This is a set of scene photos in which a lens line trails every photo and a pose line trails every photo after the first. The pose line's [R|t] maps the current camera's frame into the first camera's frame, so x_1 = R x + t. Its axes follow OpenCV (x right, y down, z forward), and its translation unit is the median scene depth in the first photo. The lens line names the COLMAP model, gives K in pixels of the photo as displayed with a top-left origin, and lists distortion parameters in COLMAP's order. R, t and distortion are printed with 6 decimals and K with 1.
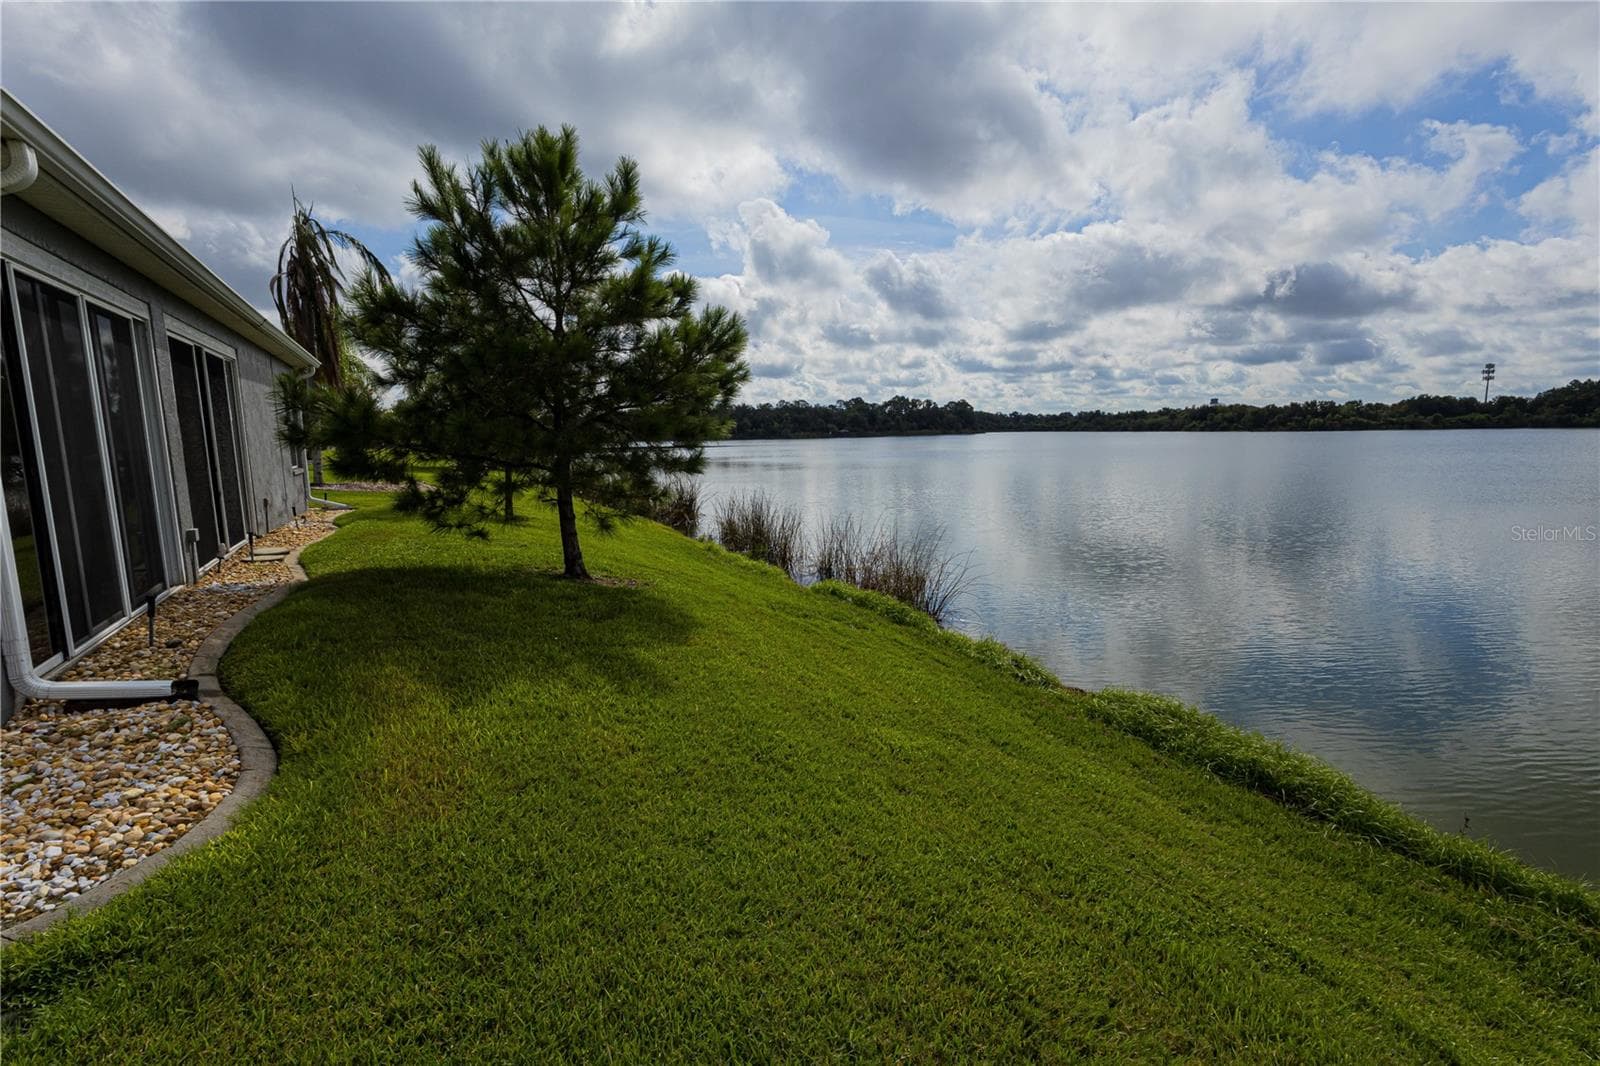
lens RADIAL K [[741.0, 0, 808.5], [0, 741.0, 531.1], [0, 0, 1]] dist [0.002215, -0.000453]
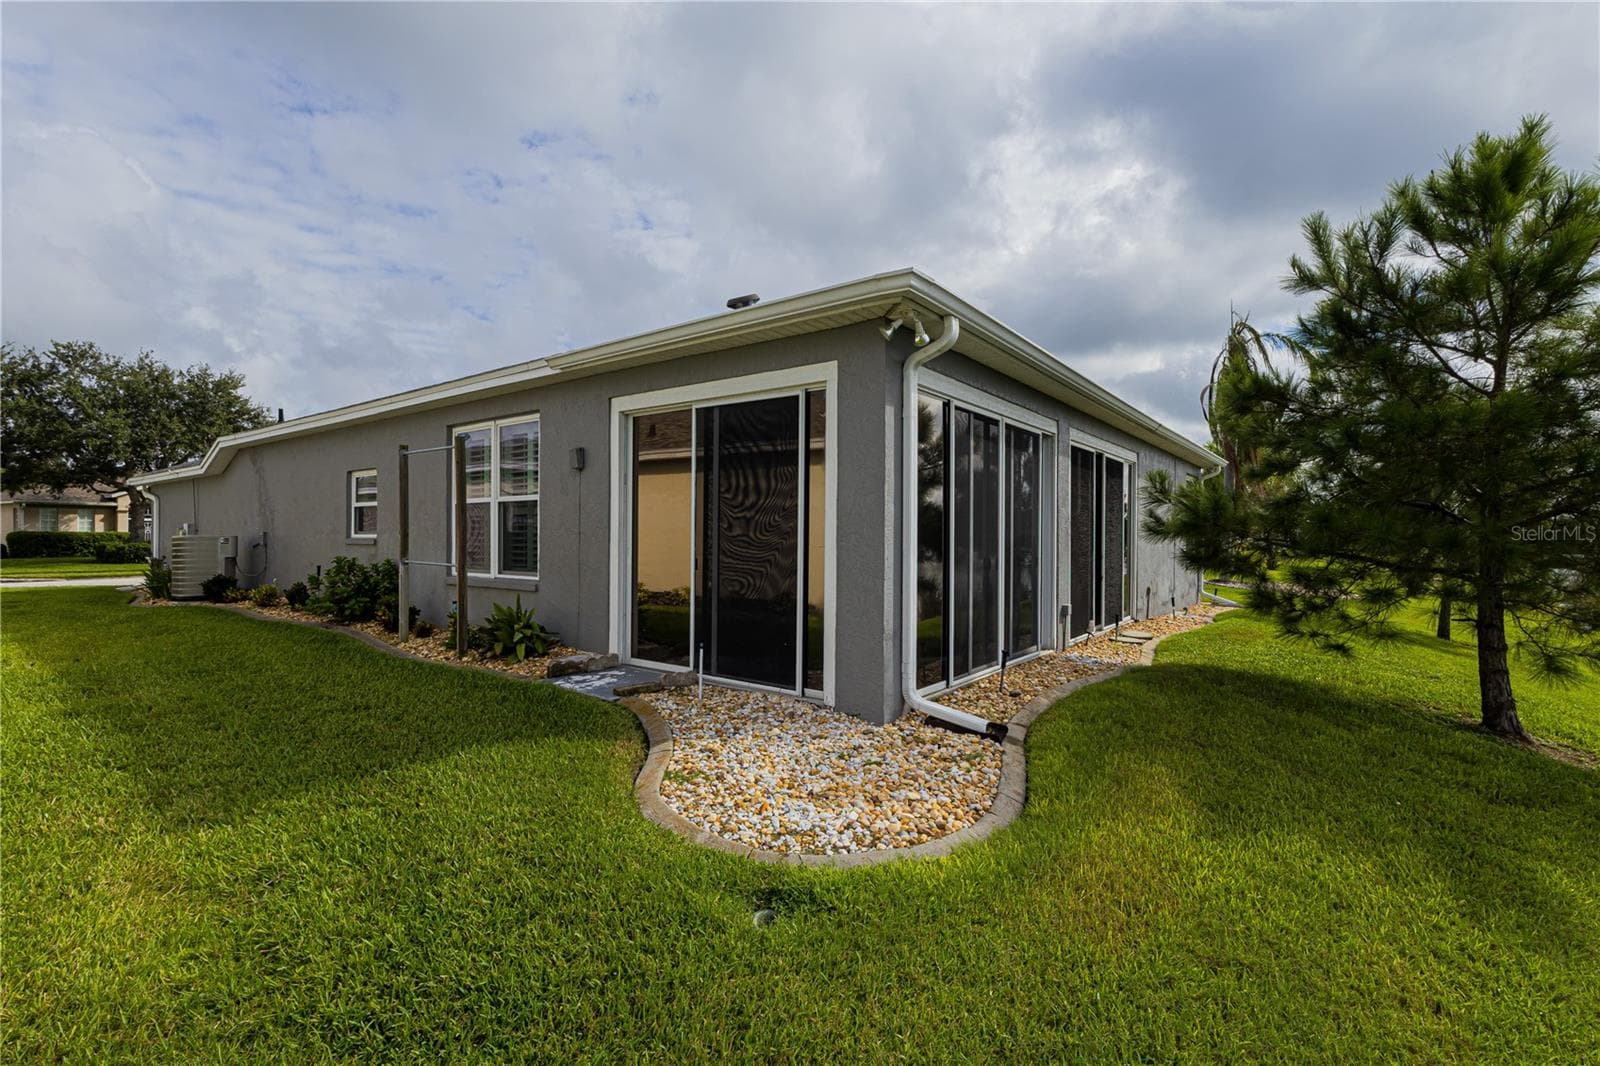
lens RADIAL K [[744.4, 0, 791.2], [0, 744.4, 531.8], [0, 0, 1]] dist [-0.002542, 0.004208]
pose [[0.405550, 0.014646, -0.913956, 0.091728], [-0.139439, 0.989161, -0.046022, -0.001819], [0.903375, 0.146105, 0.403196, 0.145302]]
